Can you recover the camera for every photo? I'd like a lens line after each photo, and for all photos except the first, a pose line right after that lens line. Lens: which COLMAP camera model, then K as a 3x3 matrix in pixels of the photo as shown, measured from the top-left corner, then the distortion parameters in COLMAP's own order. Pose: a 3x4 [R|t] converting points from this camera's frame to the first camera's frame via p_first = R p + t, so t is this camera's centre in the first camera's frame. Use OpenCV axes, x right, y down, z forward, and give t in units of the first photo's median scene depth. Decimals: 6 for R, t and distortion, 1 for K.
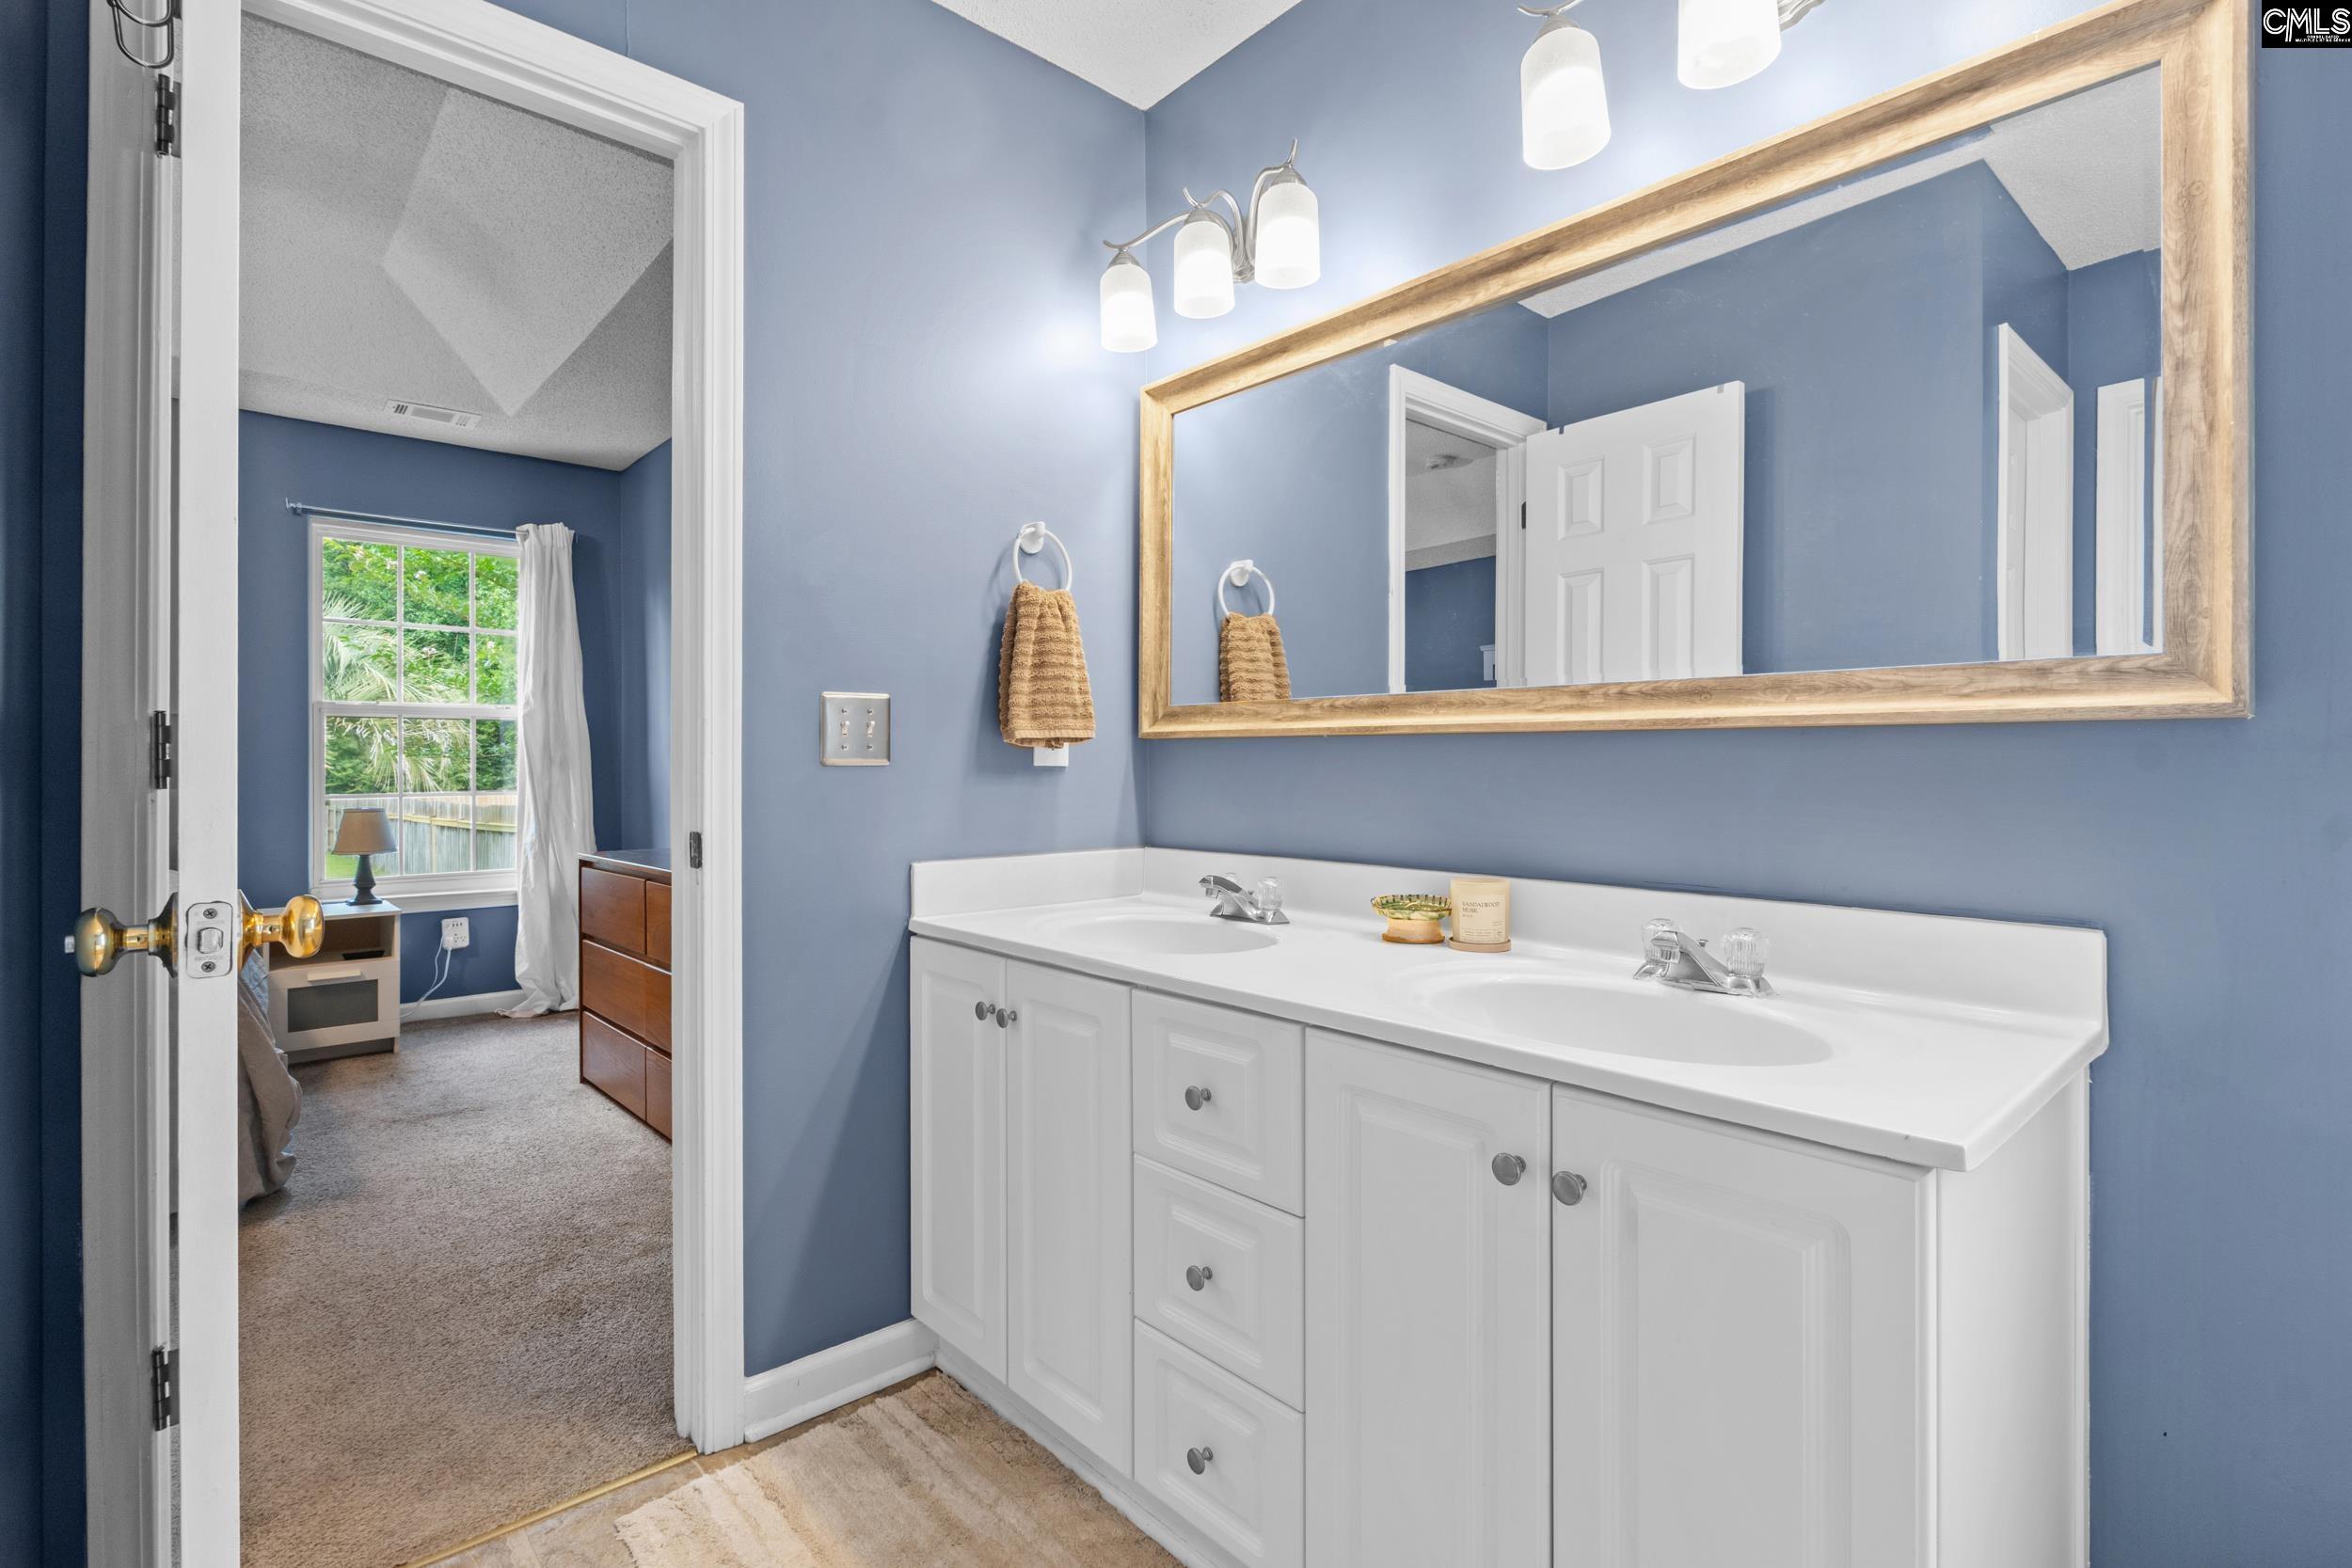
lens RADIAL K [[1082.3, 0, 1166.1], [0, 1082.3, 770.2], [0, 0, 1]] dist [-0.025217, -0.000316]
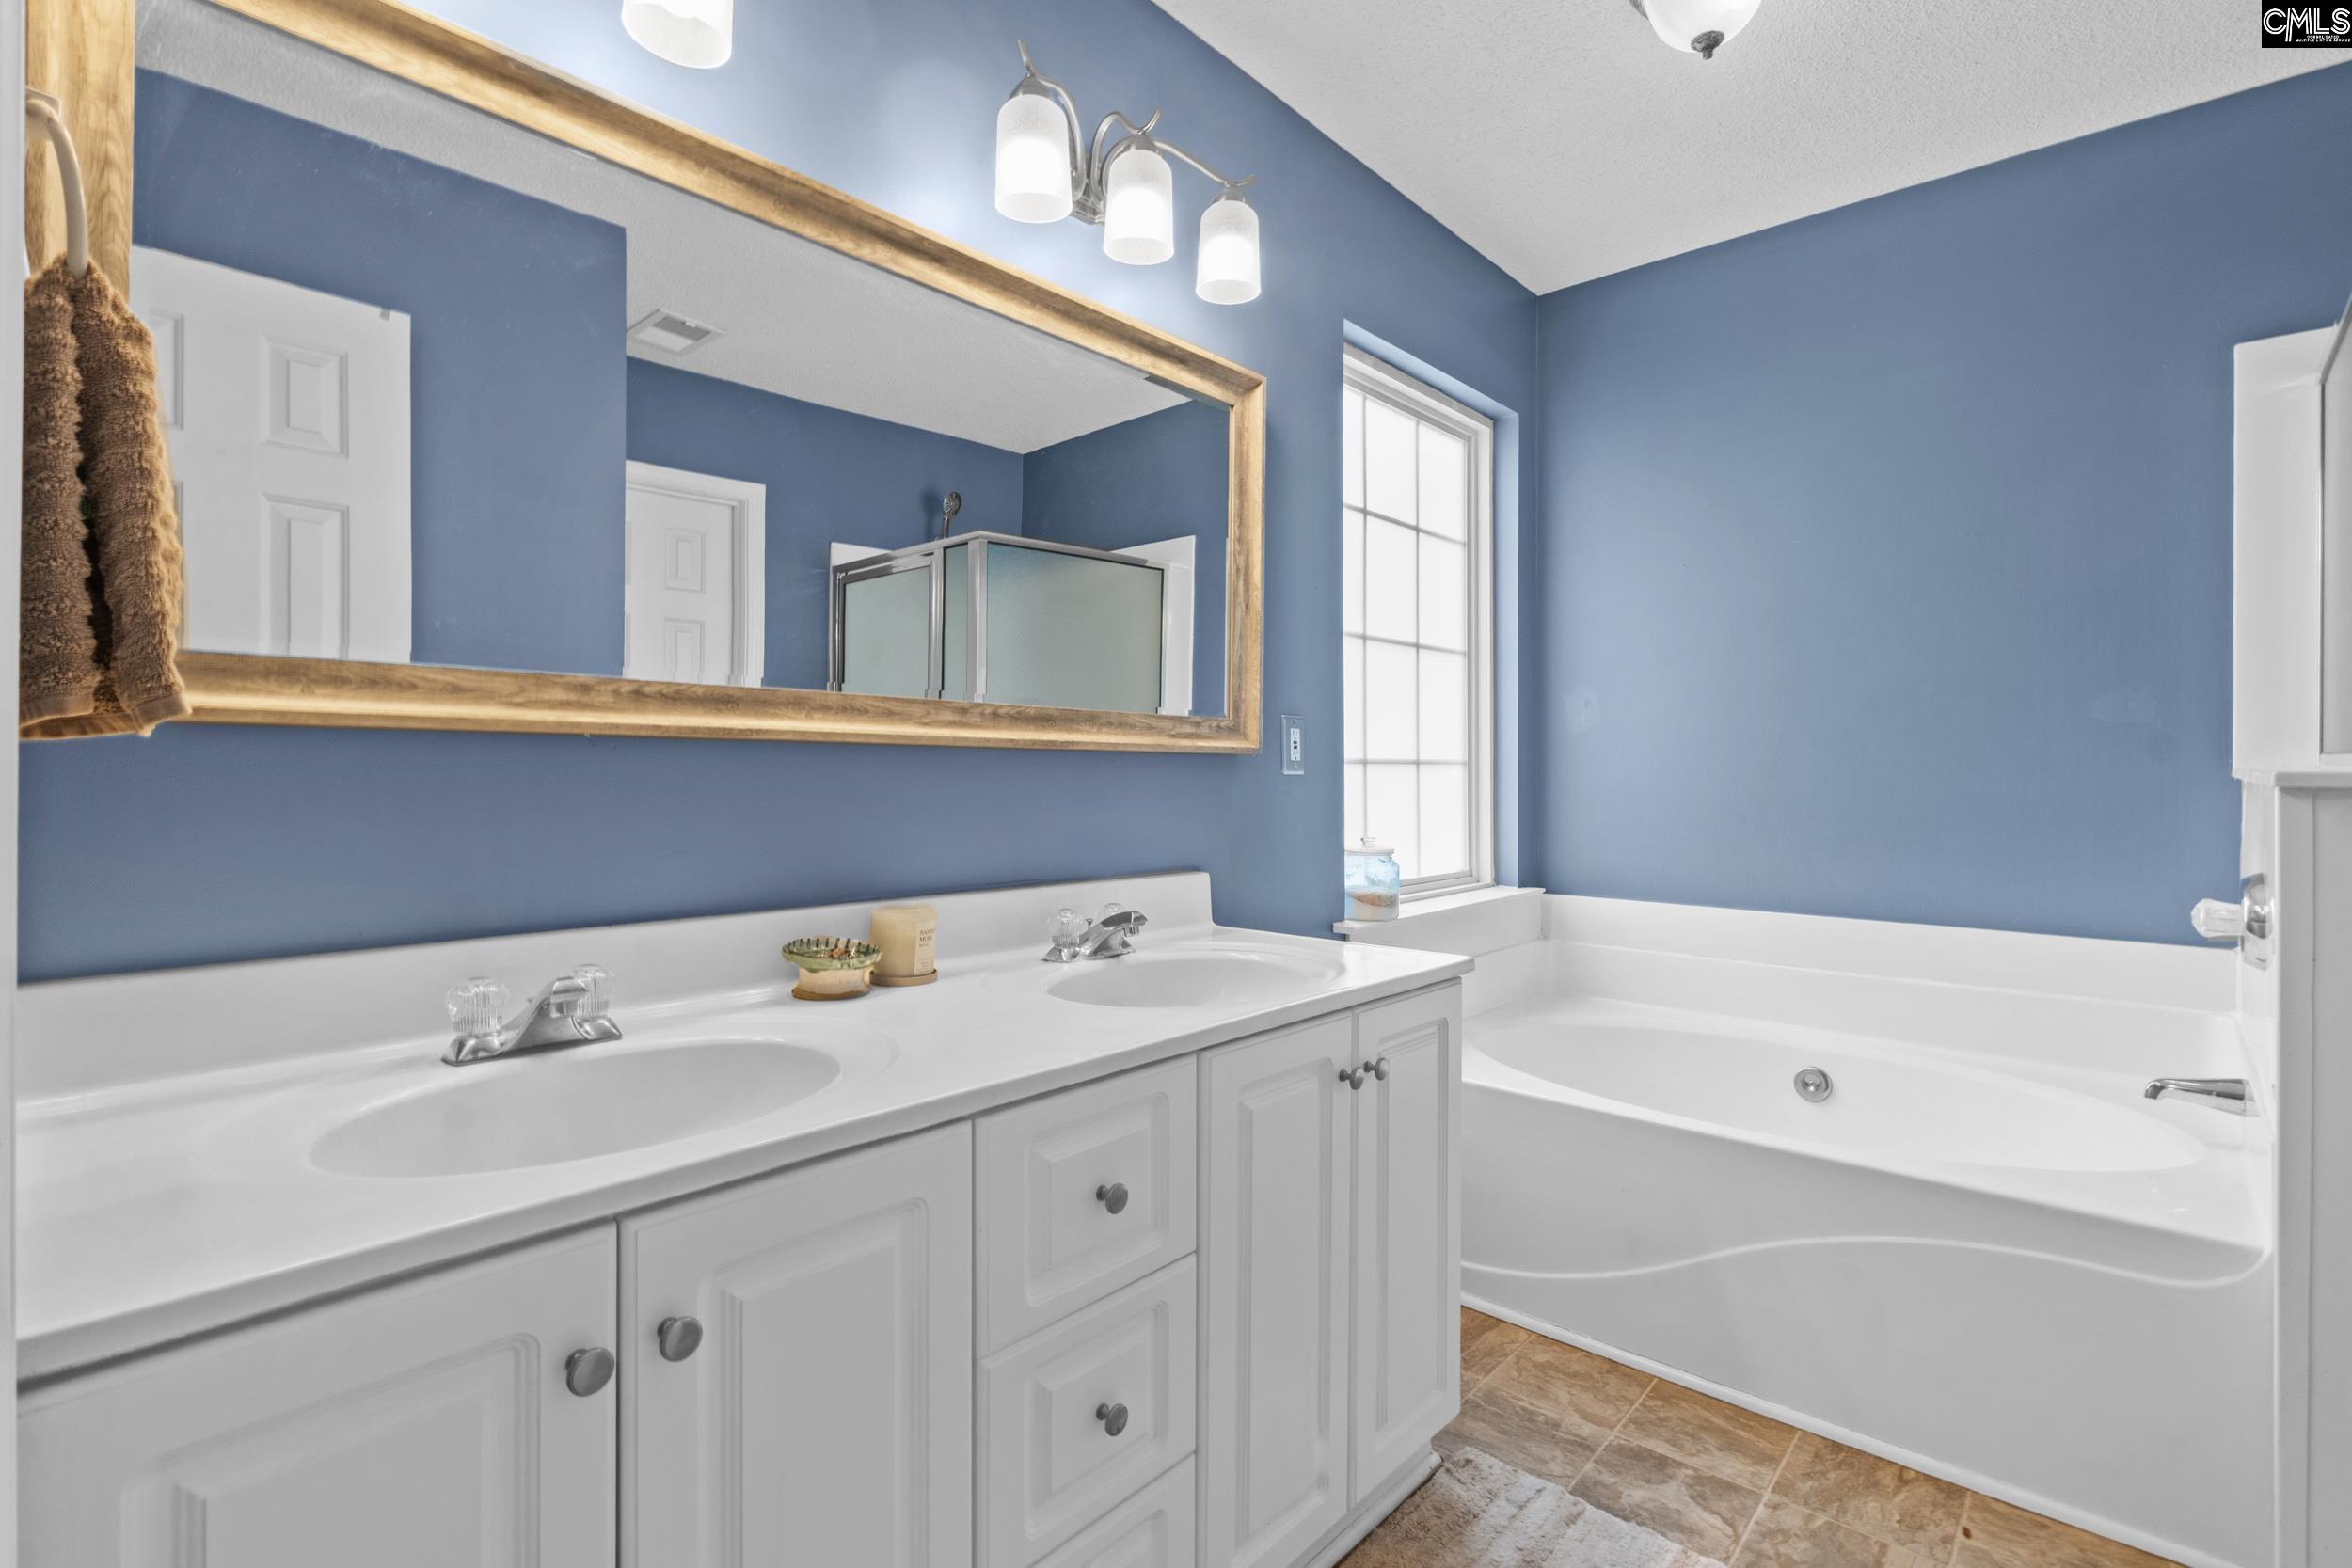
lens RADIAL K [[1082.3, 0, 1165.7], [0, 1082.3, 784.4], [0, 0, 1]] dist [-0.025217, -0.000316]
pose [[-0.109469, -0.014317, 0.993887, -0.540873], [-0.002828, 0.999897, 0.014092, -0.012252], [-0.993986, -0.001268, -0.109498, 0.735654]]
